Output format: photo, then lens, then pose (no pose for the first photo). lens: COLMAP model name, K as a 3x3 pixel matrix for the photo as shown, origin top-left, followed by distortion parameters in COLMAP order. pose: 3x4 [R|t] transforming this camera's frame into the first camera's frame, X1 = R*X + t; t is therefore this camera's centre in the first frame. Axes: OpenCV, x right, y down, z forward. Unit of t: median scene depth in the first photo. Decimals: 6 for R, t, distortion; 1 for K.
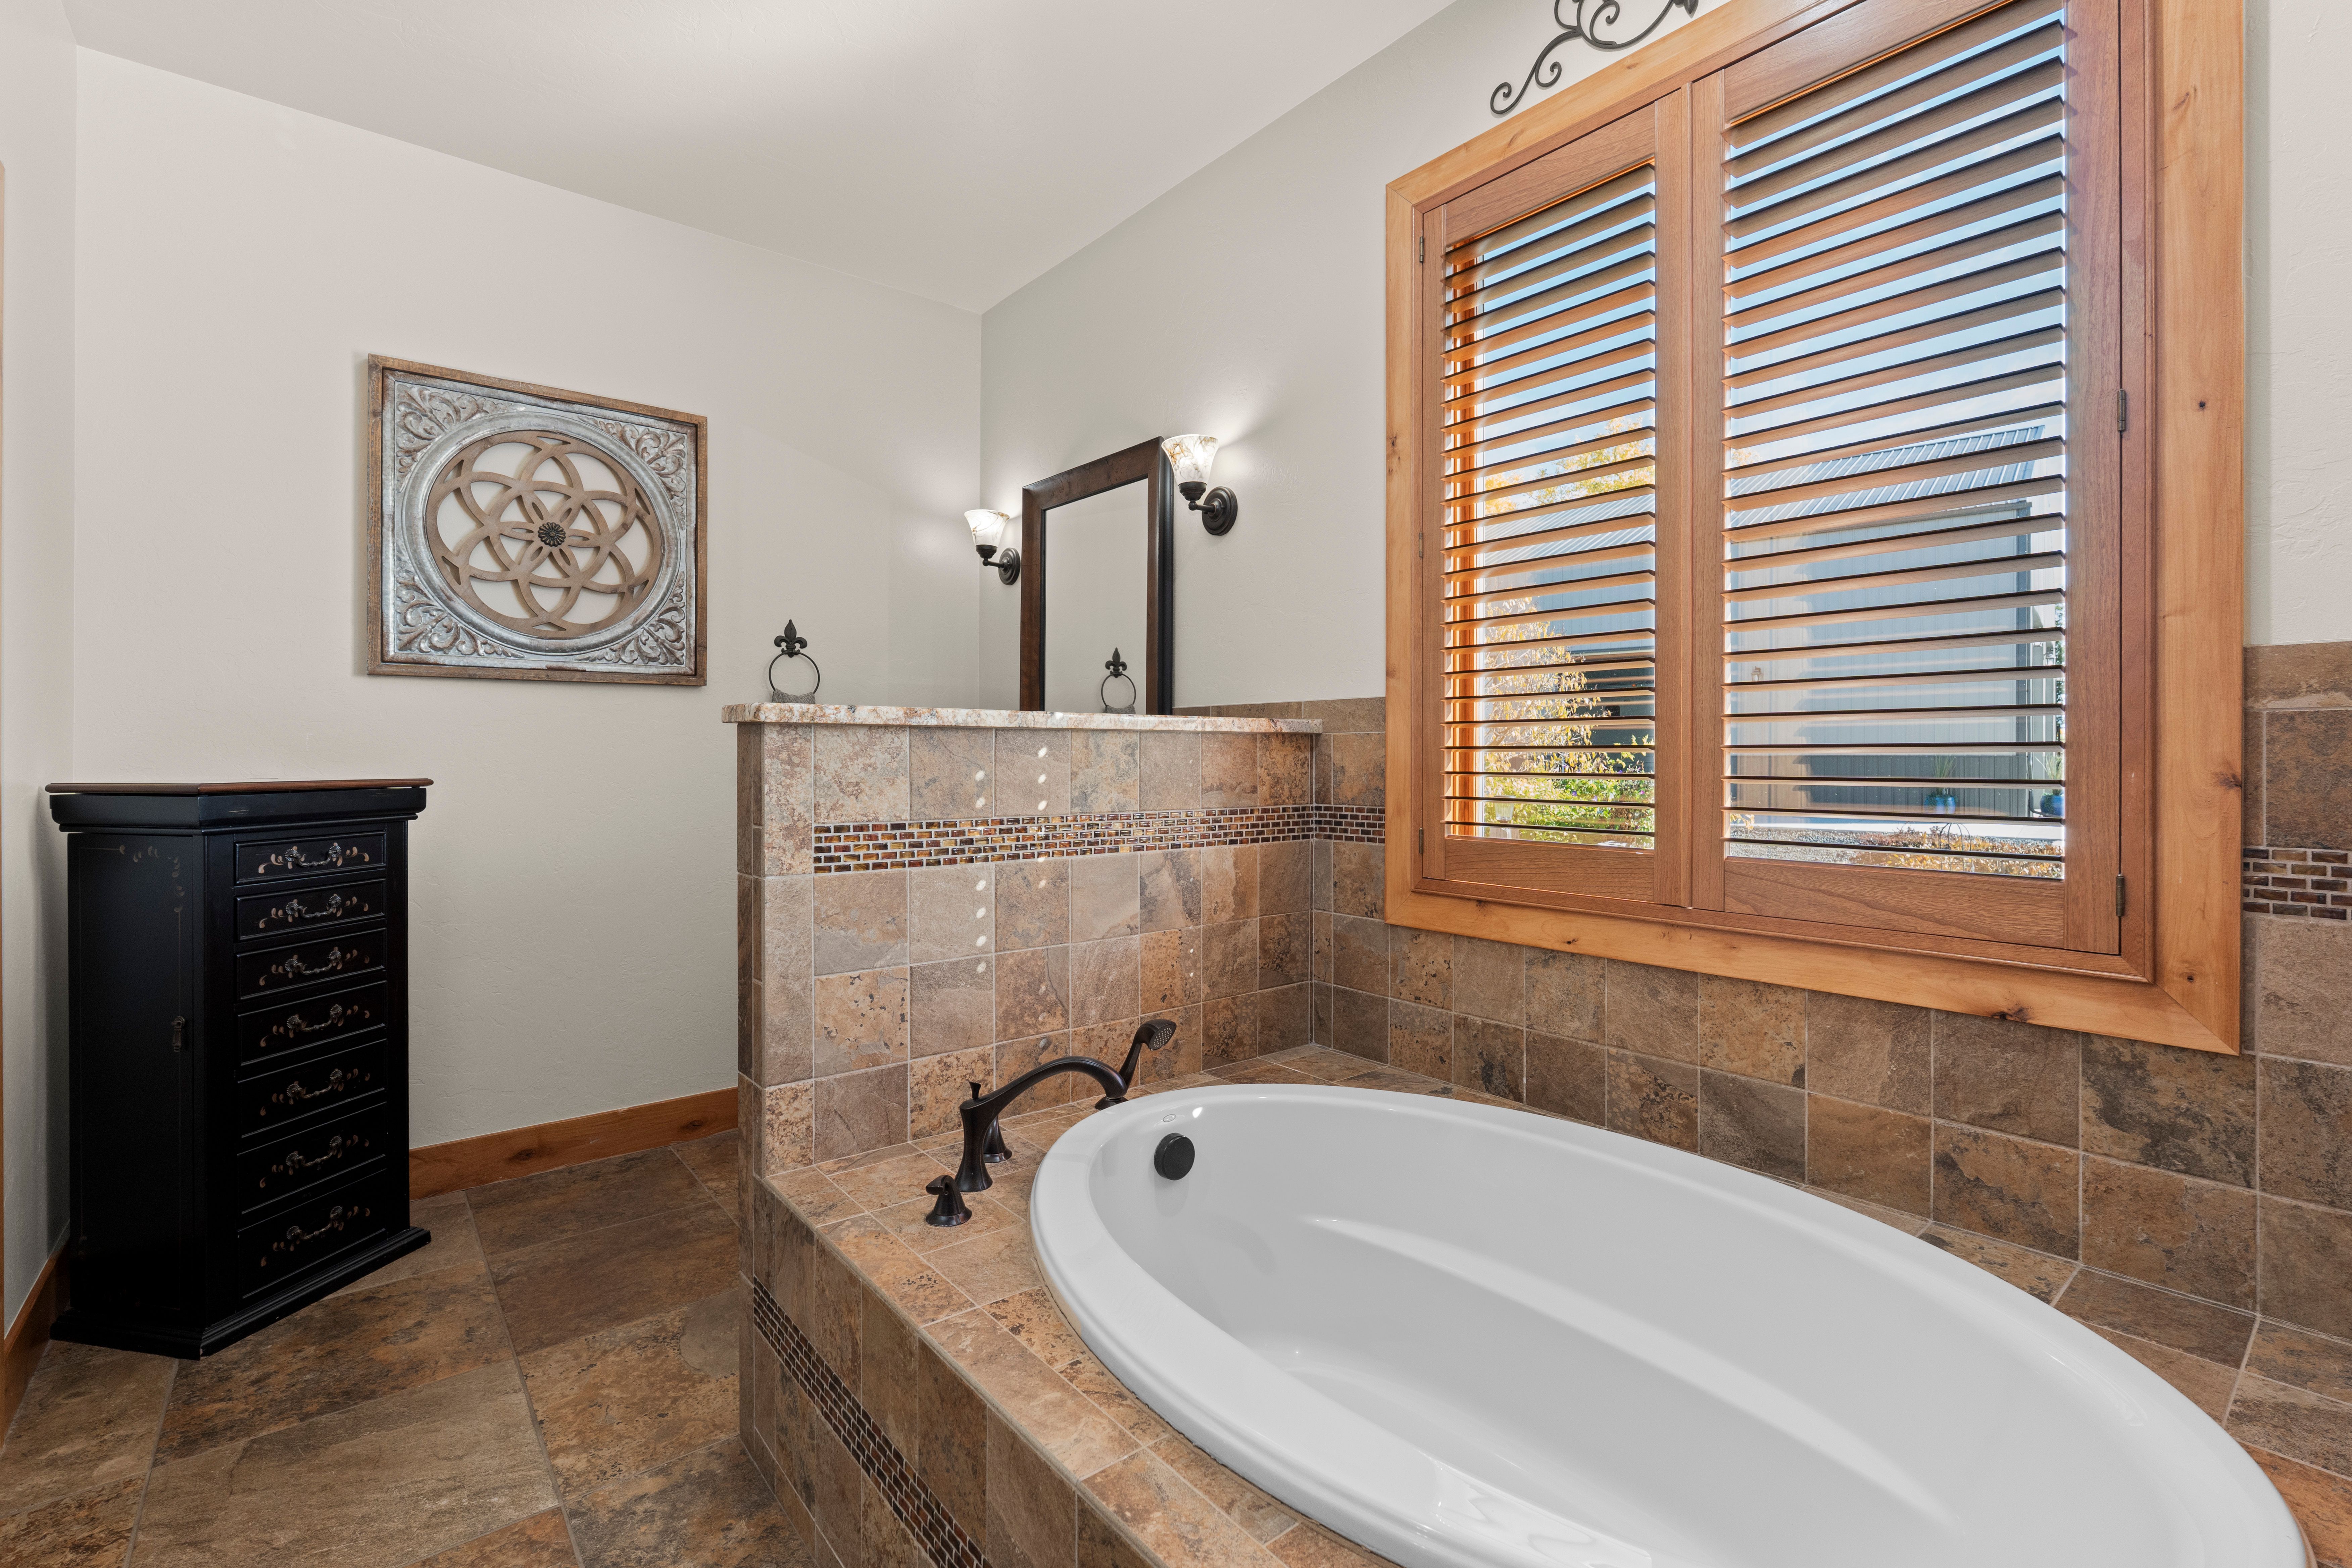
lens RADIAL K [[1044.1, 0, 1192.5], [0, 1044.1, 764.9], [0, 0, 1]] dist [0.002939, -0.000173]
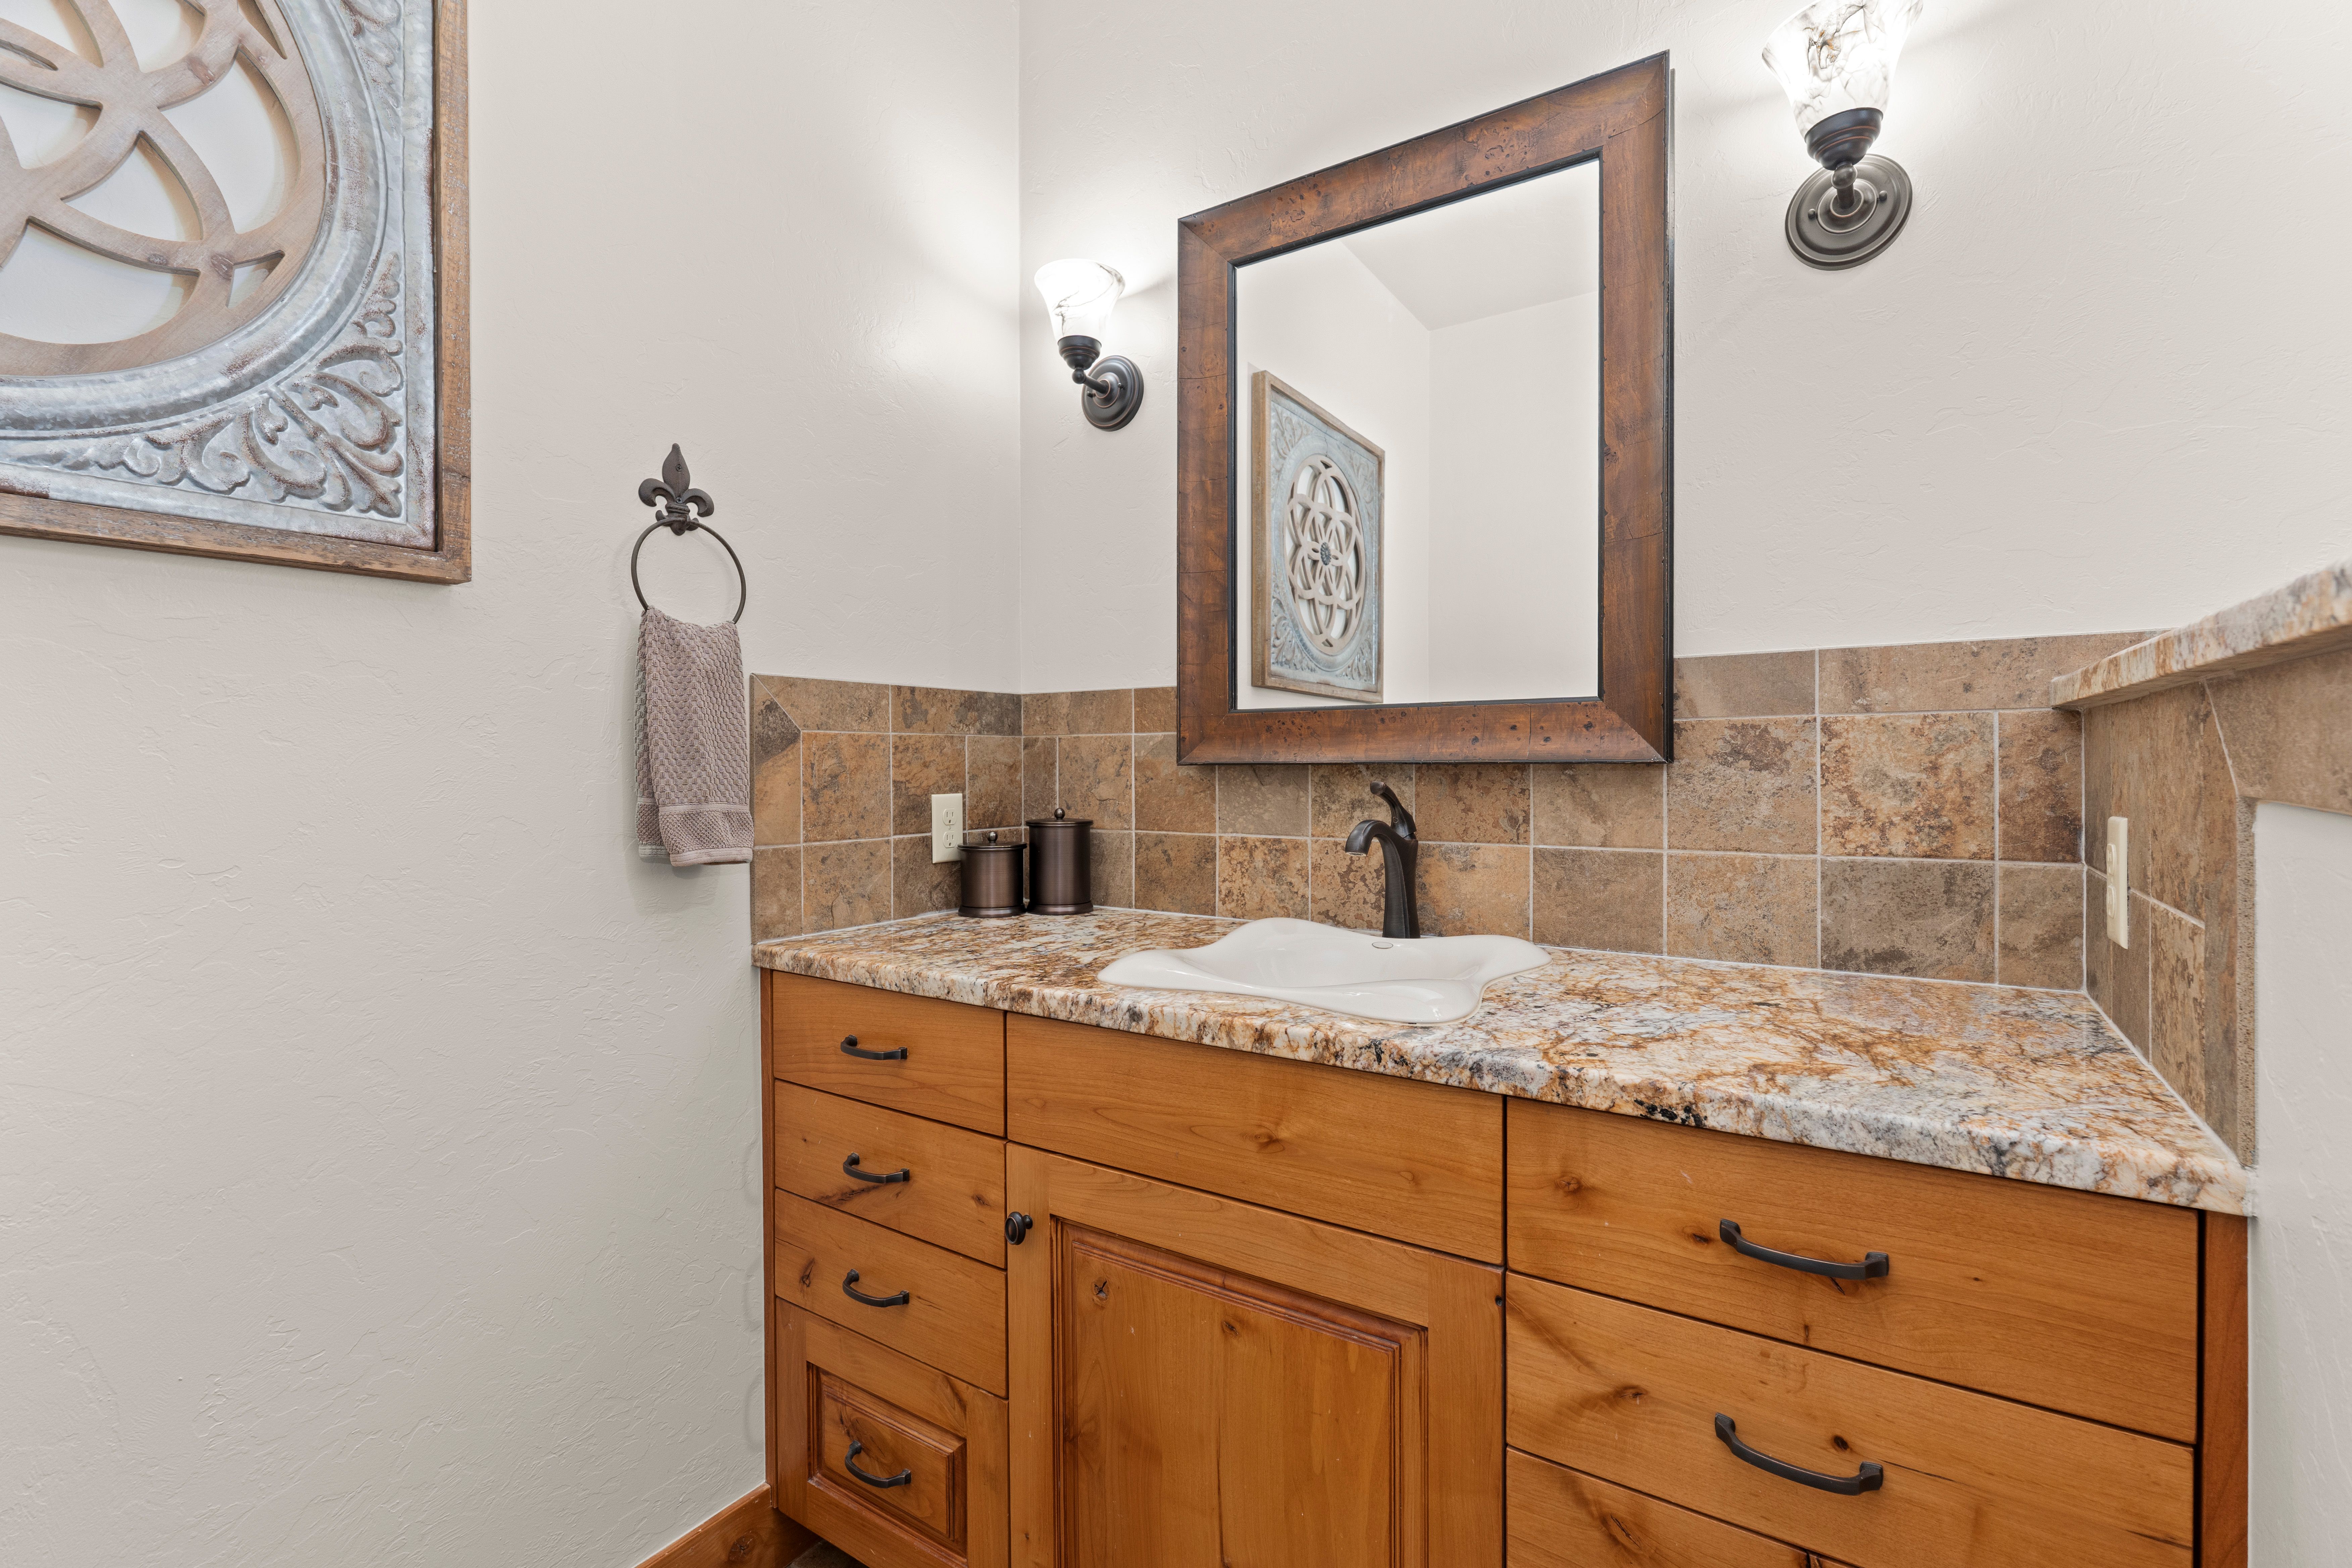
lens RADIAL K [[1044.1, 0, 1160.4], [0, 1044.1, 774.8], [0, 0, 1]] dist [0.002939, -0.000173]
pose [[0.960943, -0.006906, 0.276661, -0.341855], [0.007043, 0.999975, 0.000498, -0.007819], [-0.276658, 0.001470, 0.960967, 0.595559]]
